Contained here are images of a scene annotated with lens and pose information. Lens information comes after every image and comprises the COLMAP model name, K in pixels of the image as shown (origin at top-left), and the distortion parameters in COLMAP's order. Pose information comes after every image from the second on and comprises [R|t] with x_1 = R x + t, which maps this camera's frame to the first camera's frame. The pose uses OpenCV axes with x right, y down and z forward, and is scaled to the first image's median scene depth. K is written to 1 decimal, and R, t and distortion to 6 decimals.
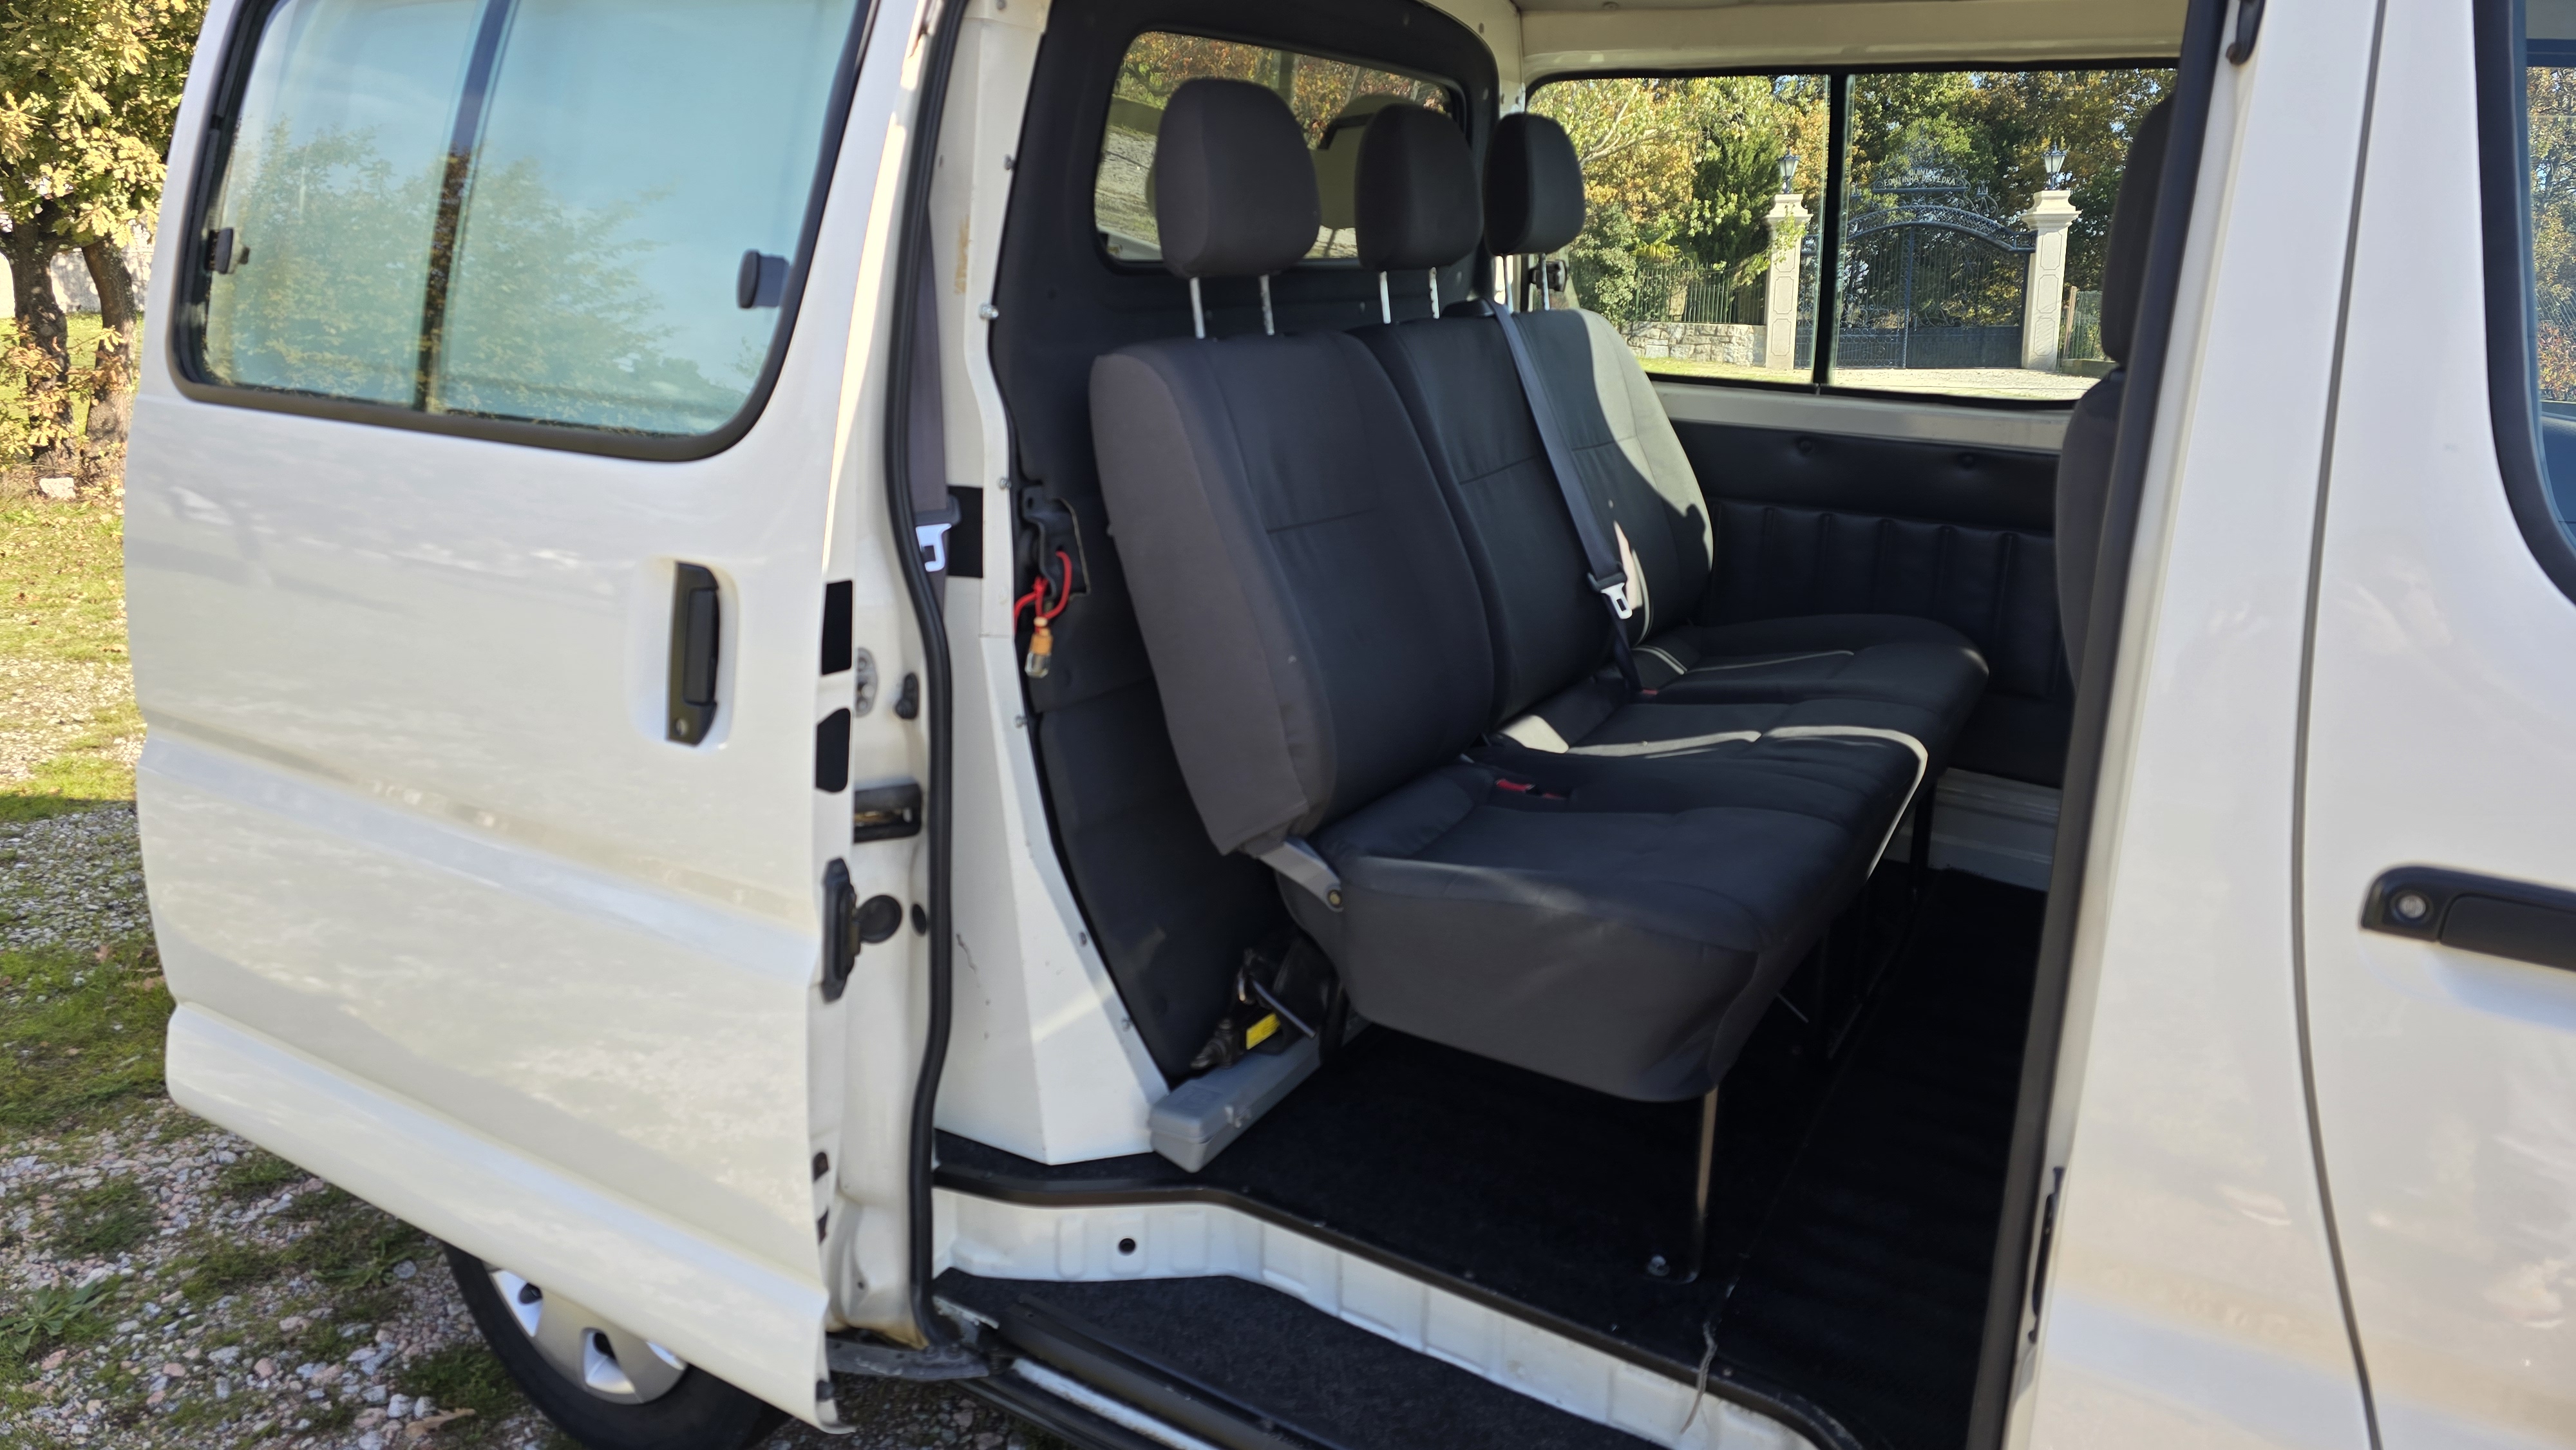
lens RADIAL K [[1718.3, 0, 1246.3], [0, 1718.3, 623.6], [0, 0, 1]] dist [0.036778, -0.028975]
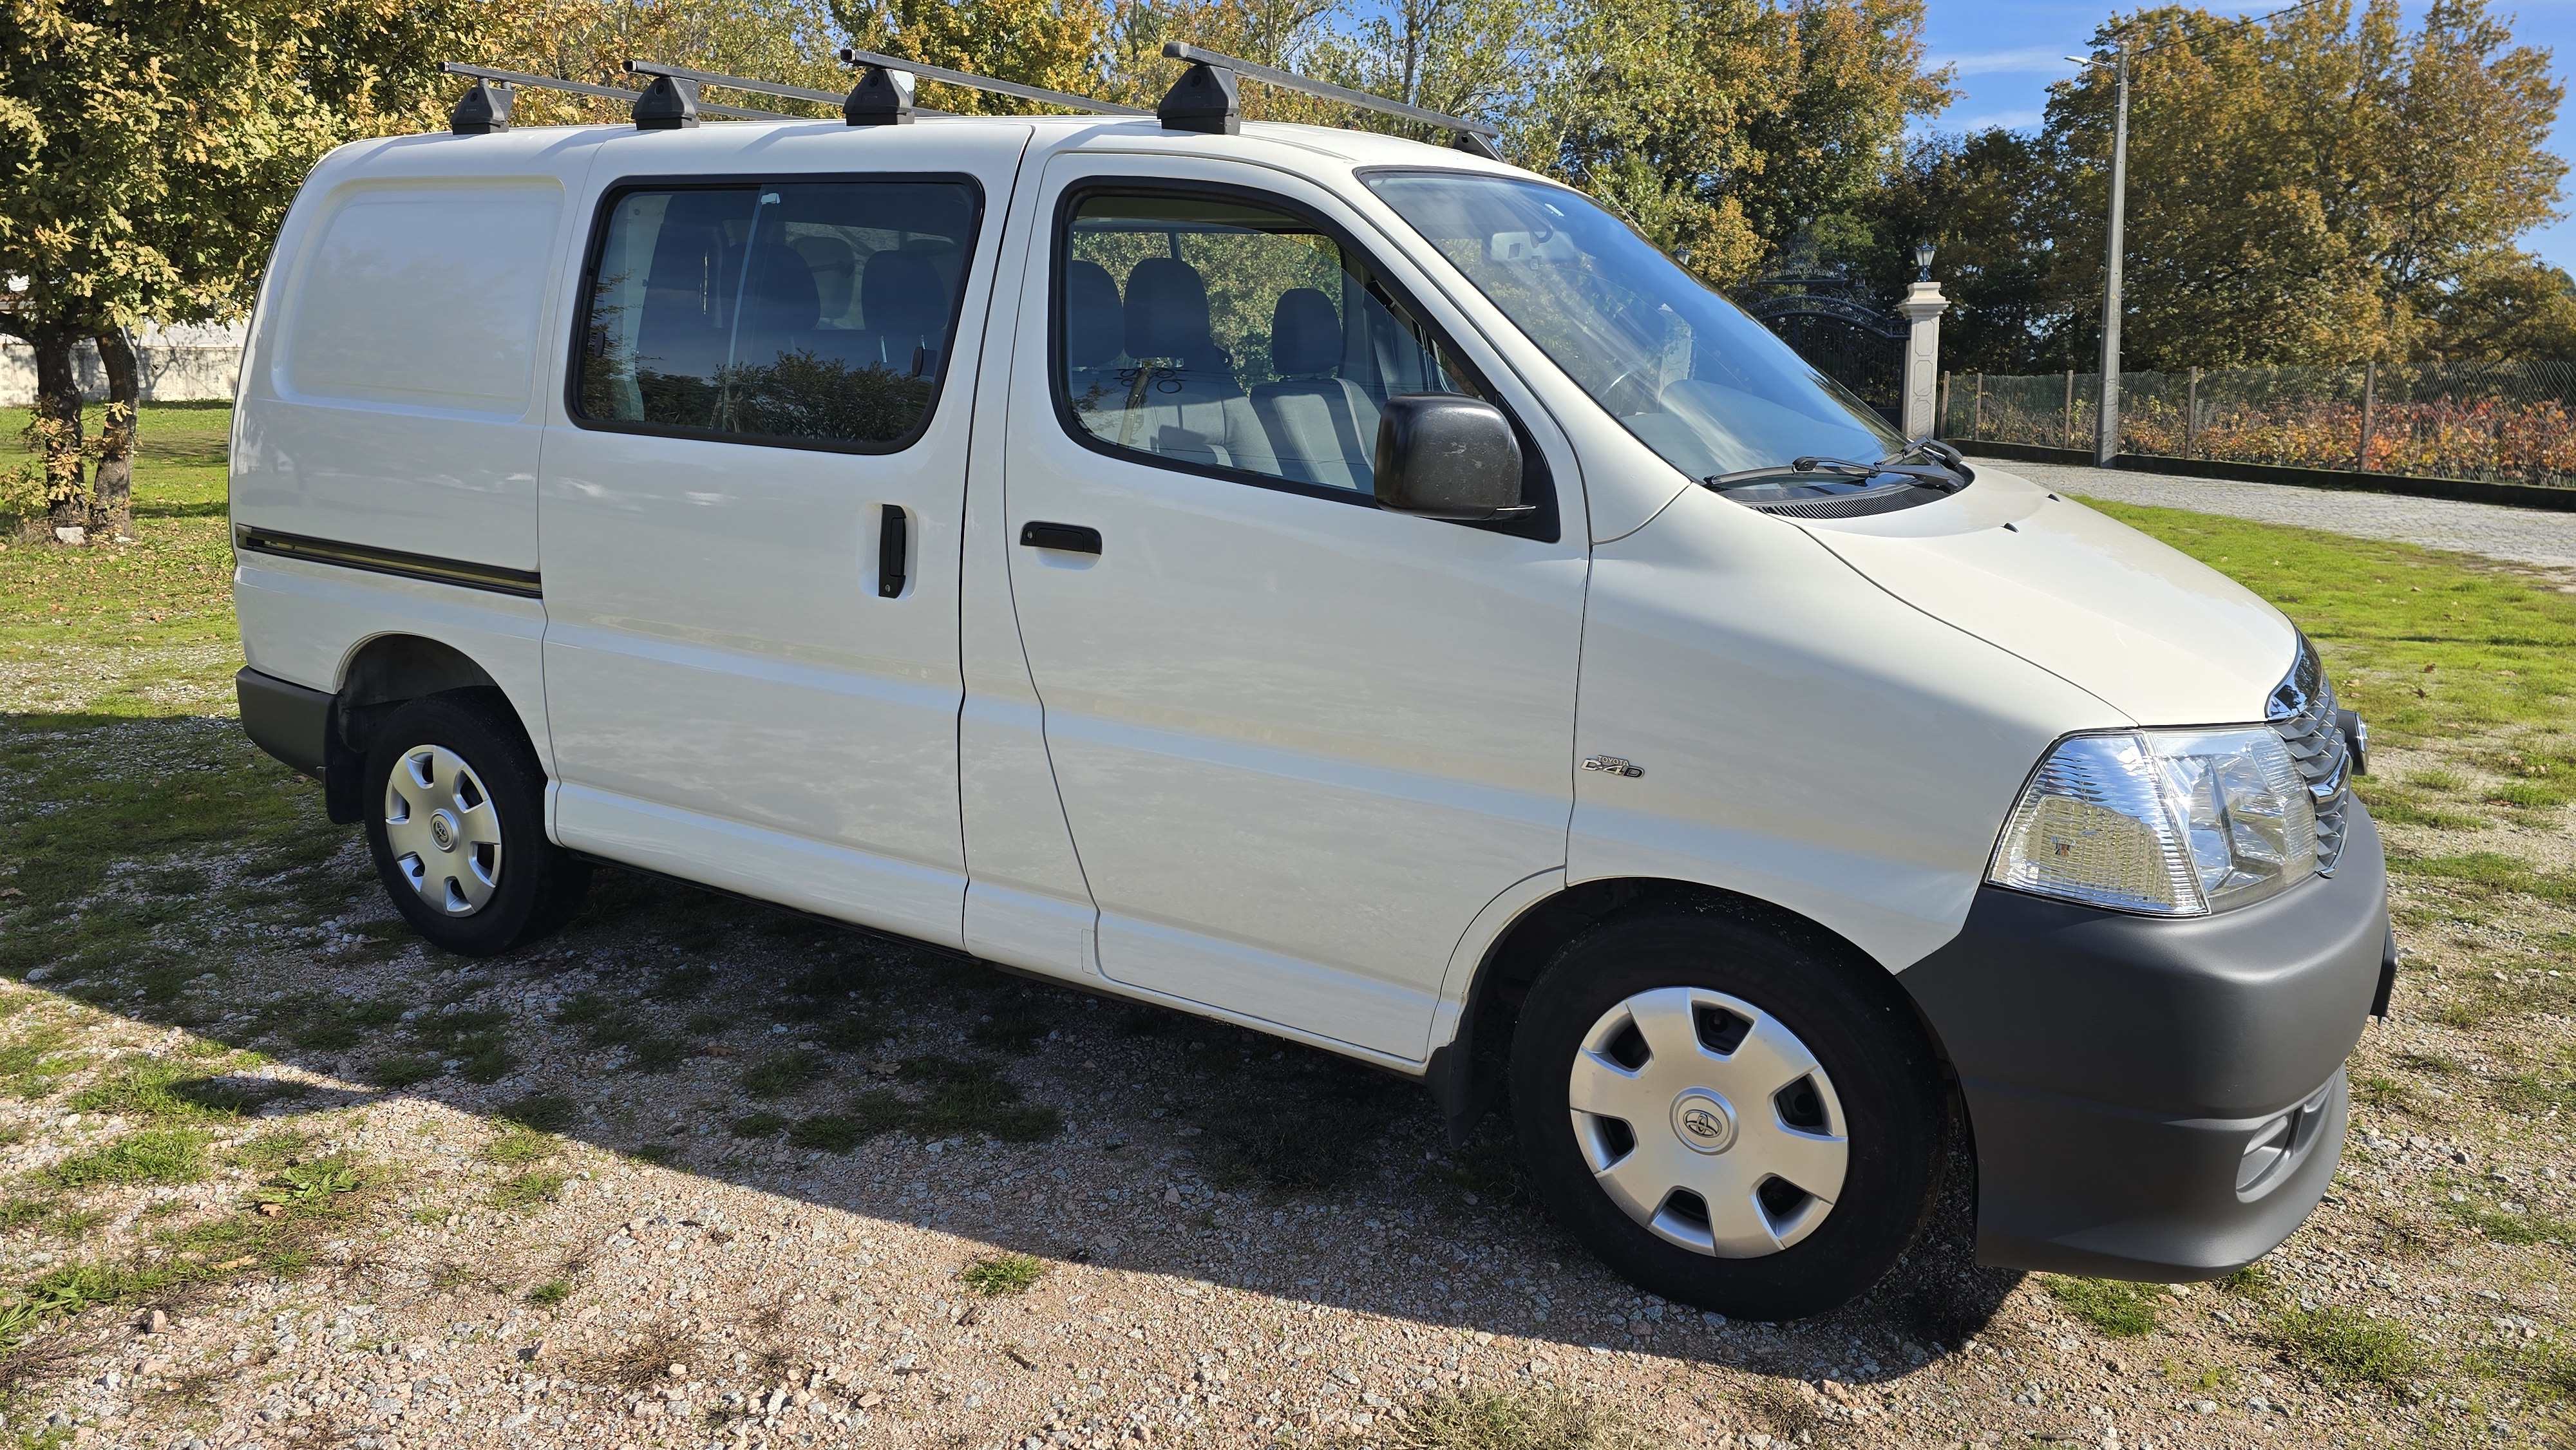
lens RADIAL K [[1718.3, 0, 1246.3], [0, 1718.3, 623.6], [0, 0, 1]] dist [0.036778, -0.028975]
pose [[0.999776, -0.007411, 0.019806, 0.107936], [0.008407, 0.998678, -0.050717, 0.051738], [-0.019404, 0.050872, 0.998517, -0.218324]]
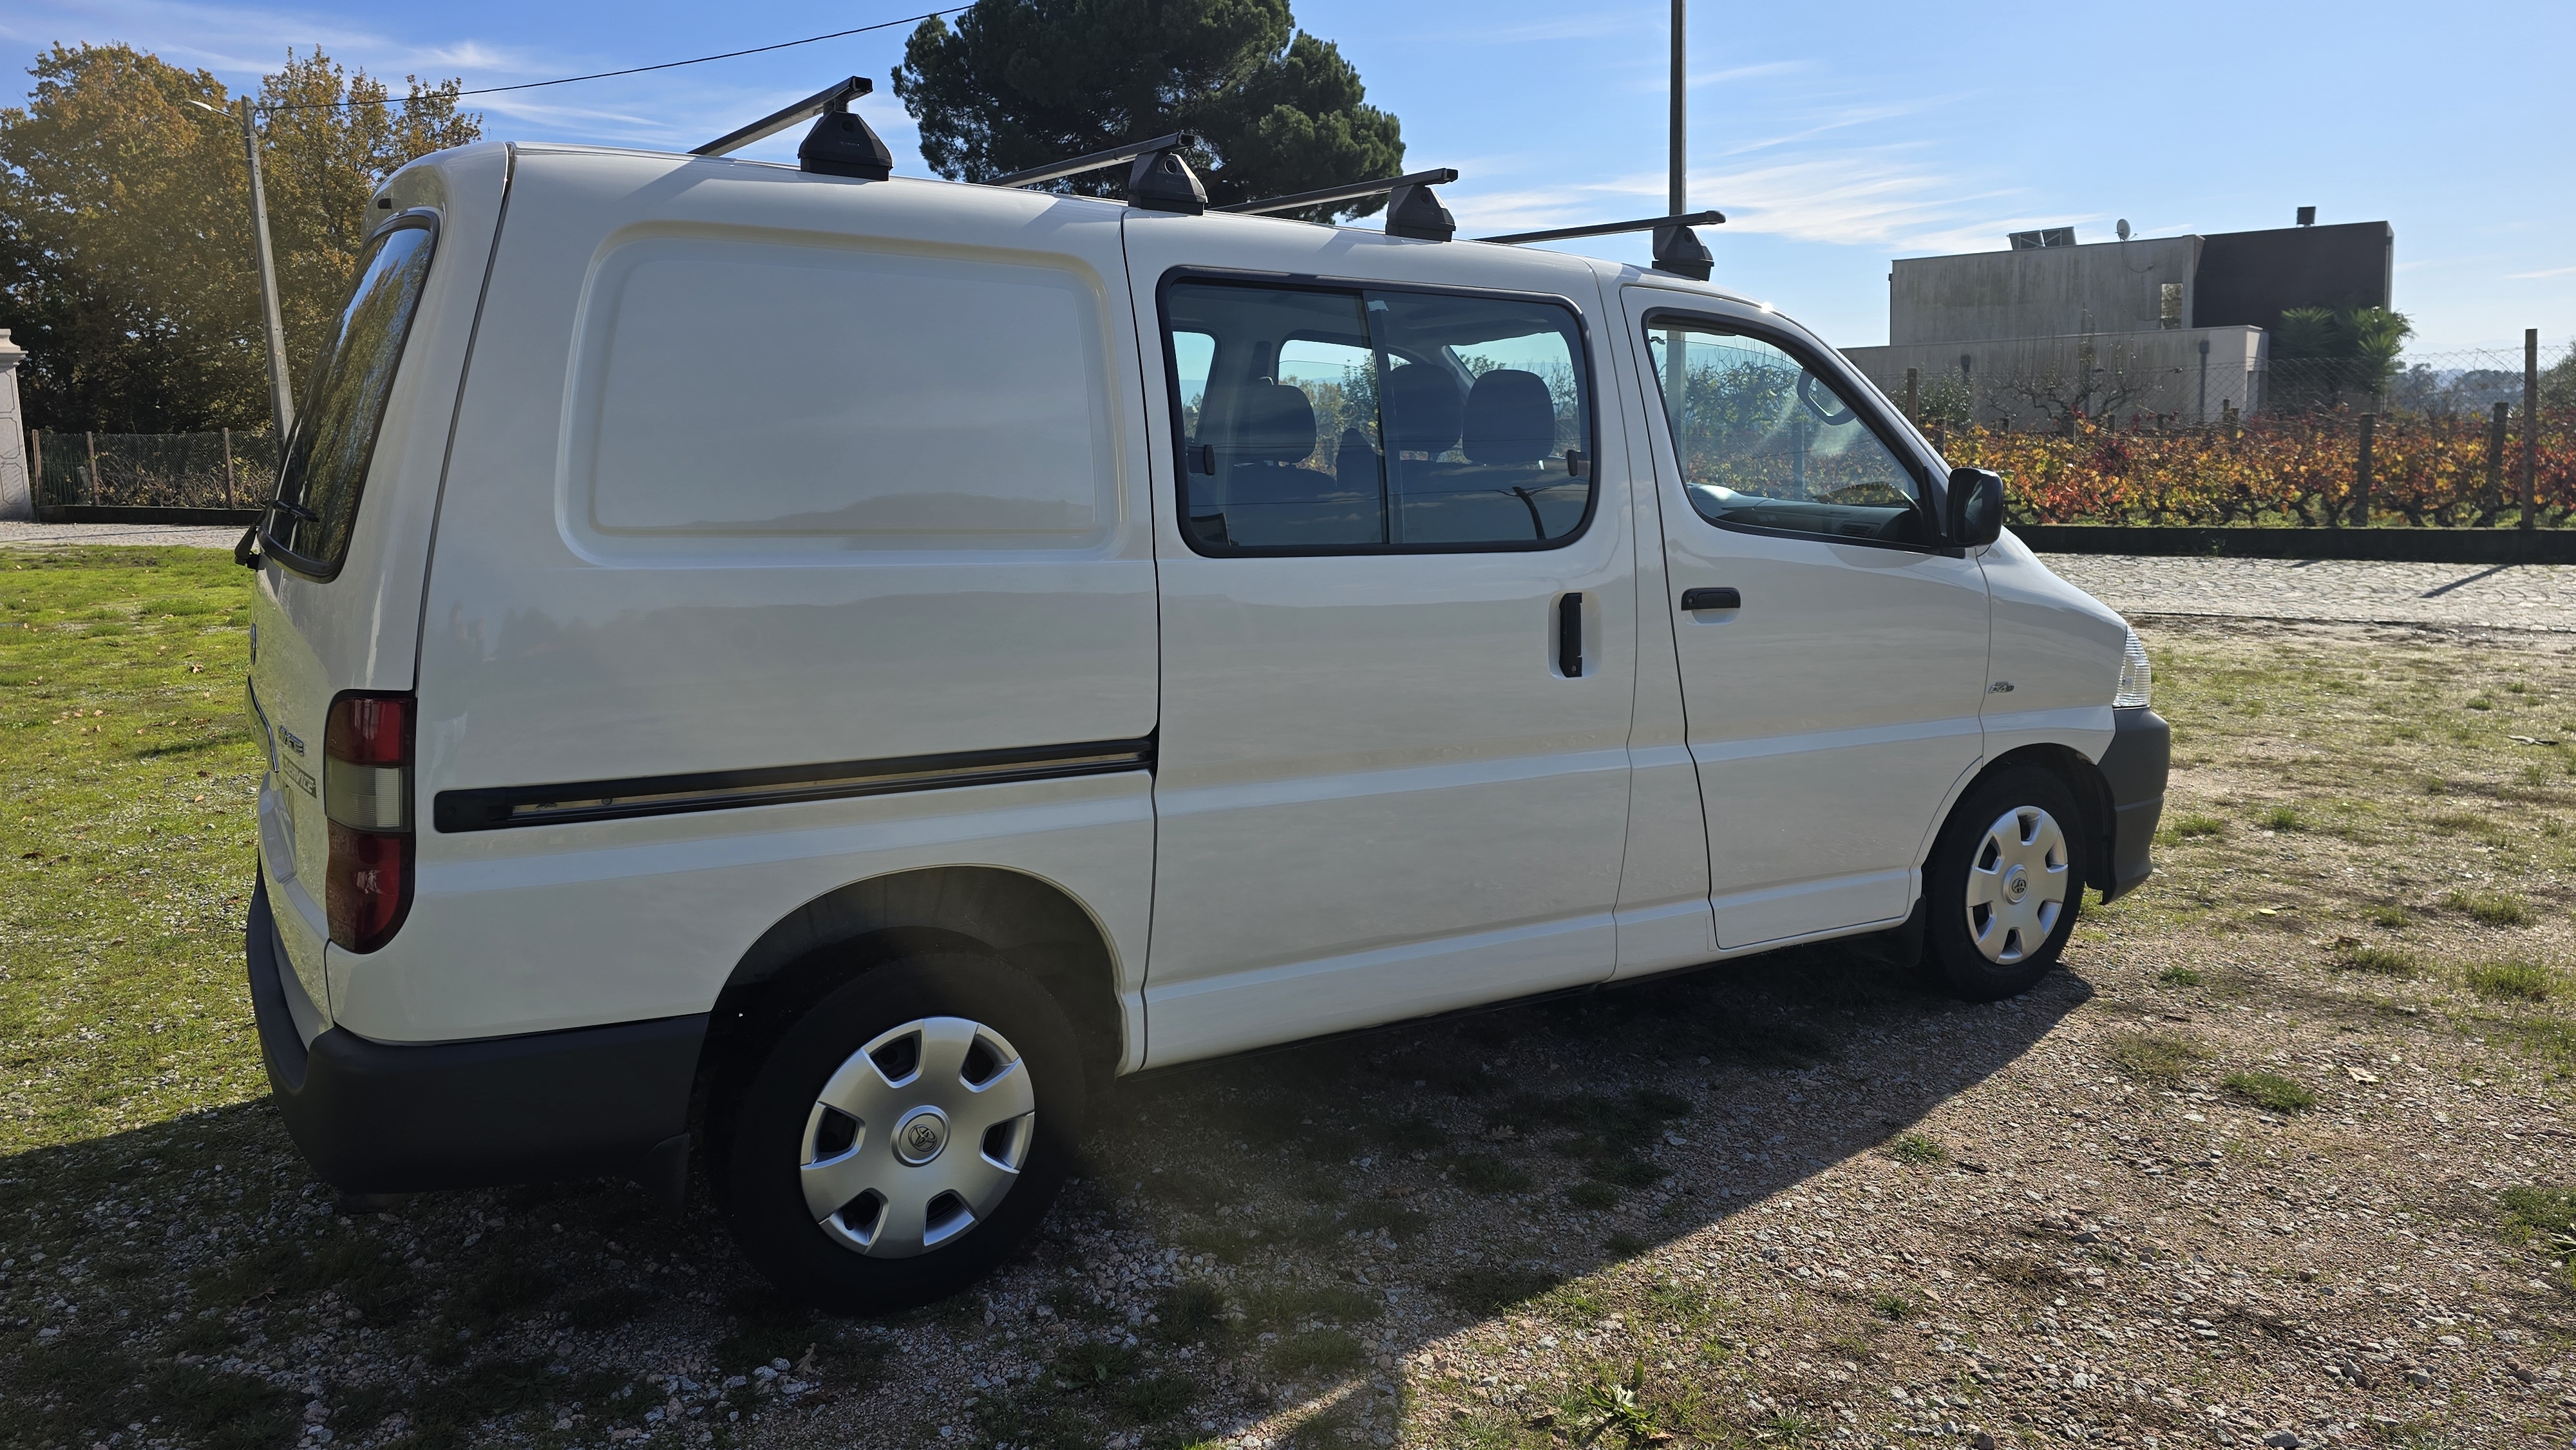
lens RADIAL K [[1718.3, 0, 1246.3], [0, 1718.3, 623.6], [0, 0, 1]] dist [0.036778, -0.028975]
pose [[0.451759, -0.121846, 0.883780, -0.325582], [0.189879, 0.981064, 0.038199, -0.011726], [-0.871699, 0.150555, 0.466341, 0.014383]]
